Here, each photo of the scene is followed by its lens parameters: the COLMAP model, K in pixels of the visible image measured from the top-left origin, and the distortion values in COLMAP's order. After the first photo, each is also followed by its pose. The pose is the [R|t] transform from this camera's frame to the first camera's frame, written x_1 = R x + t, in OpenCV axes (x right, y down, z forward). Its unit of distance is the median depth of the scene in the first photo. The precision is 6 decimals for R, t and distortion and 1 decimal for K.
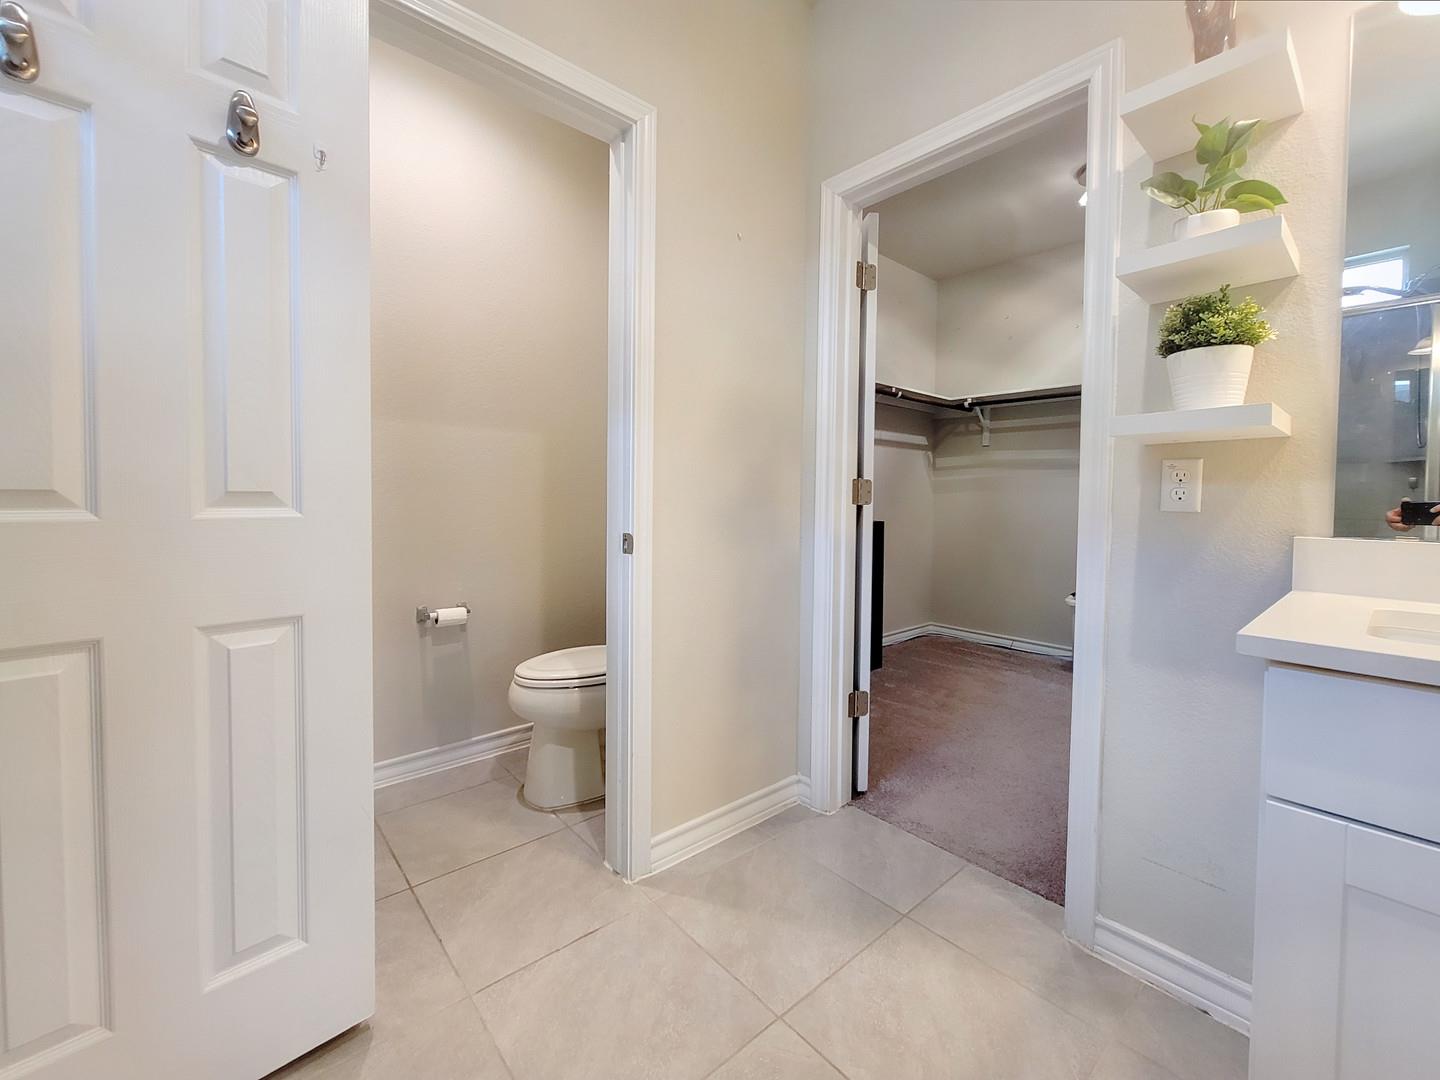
lens RADIAL K [[587.5, 0, 732.3], [0, 587.5, 509.7], [0, 0, 1]] dist [-0.001327, -0.001433]
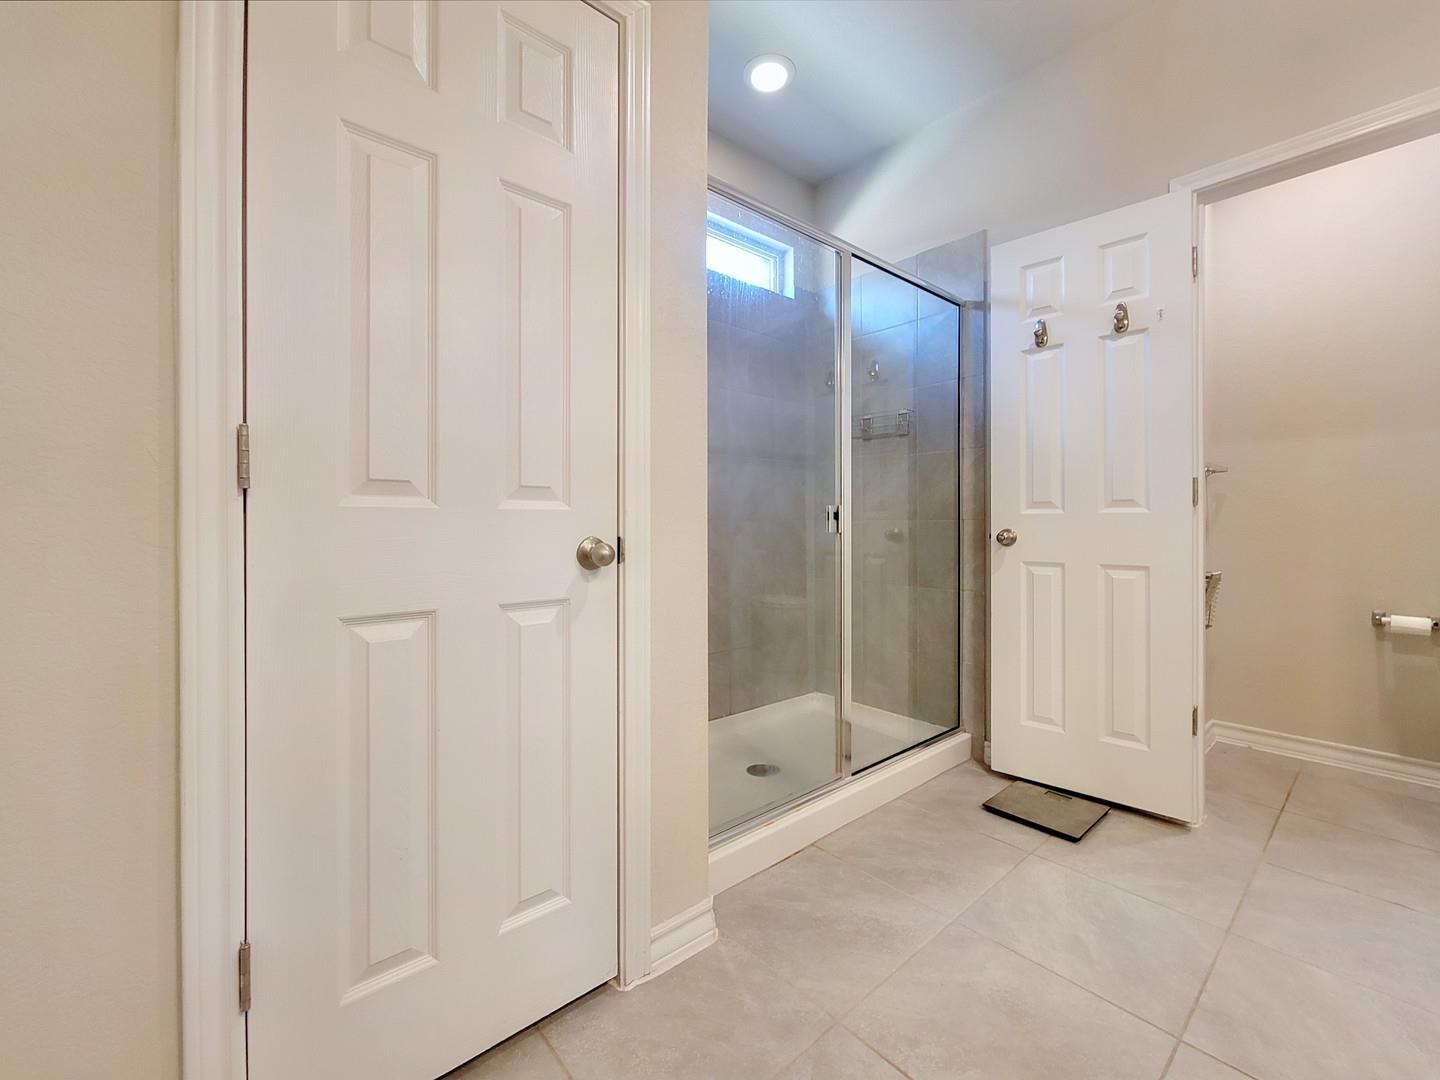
lens RADIAL K [[587.5, 0, 722.7], [0, 587.5, 525.2], [0, 0, 1]] dist [-0.001327, -0.001433]
pose [[-0.017280, 0.000841, -0.999850, 0.735208], [-0.020090, 0.999797, 0.001188, 0.049904], [0.999649, 0.020108, -0.017259, -0.197747]]
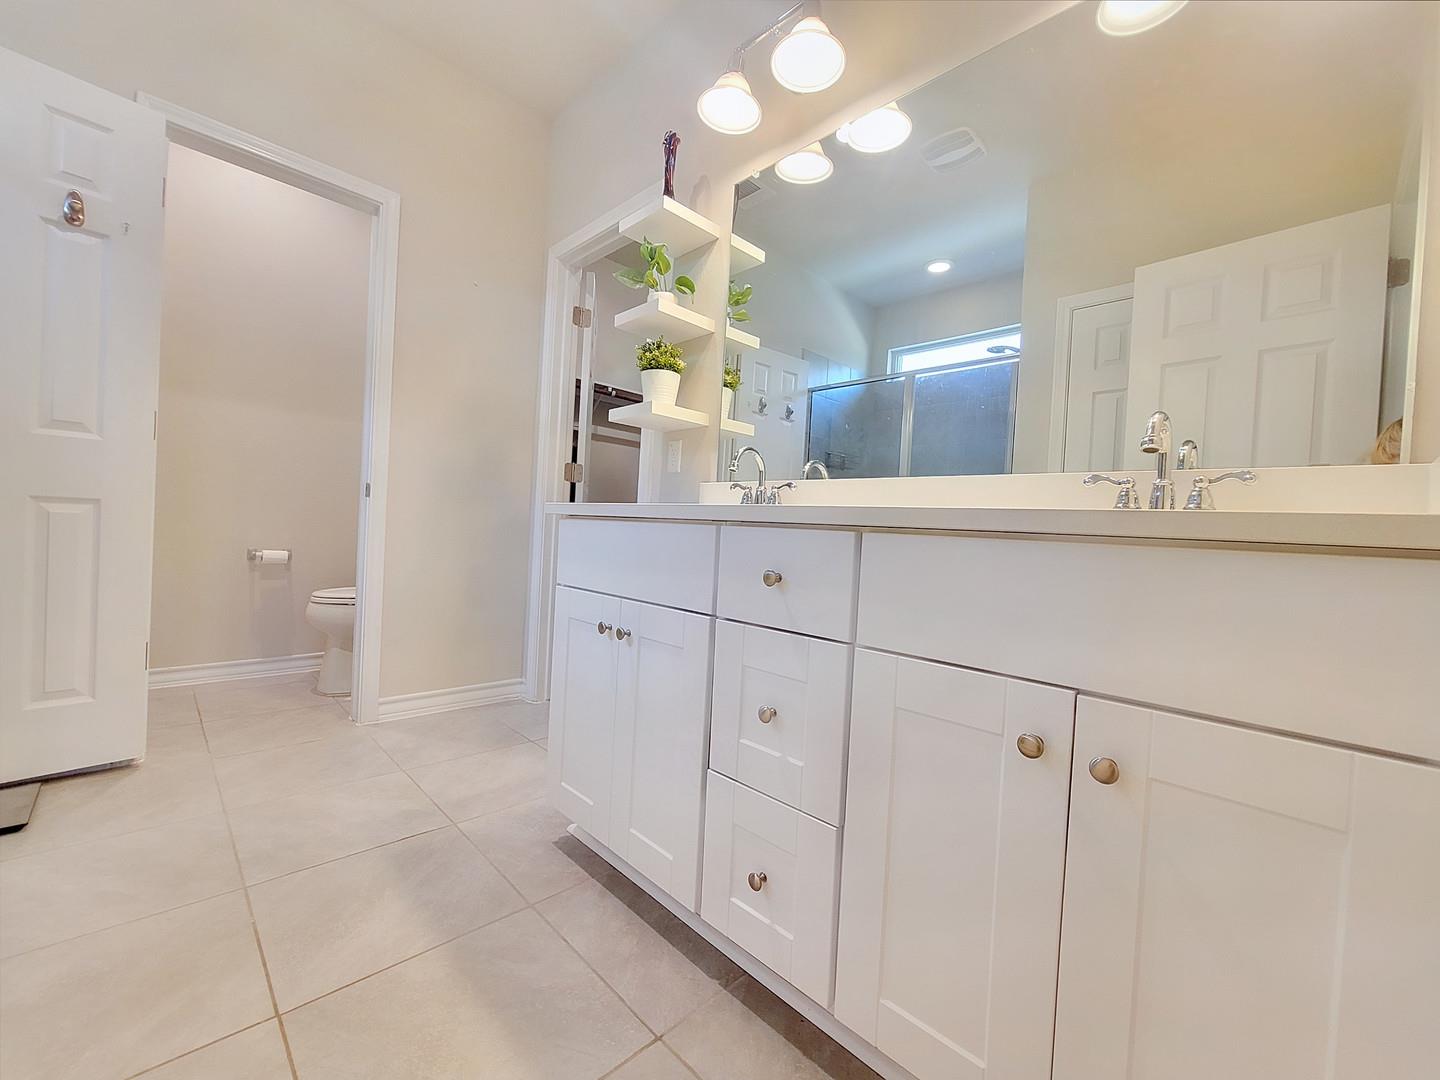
lens RADIAL K [[587.5, 0, 718.1], [0, 587.5, 537.0], [0, 0, 1]] dist [-0.001327, -0.001433]
pose [[0.997939, 0.046790, 0.043919, 0.625325], [-0.046548, 0.998895, -0.006527, 0.141630], [-0.044175, 0.004469, 0.999014, -0.486947]]
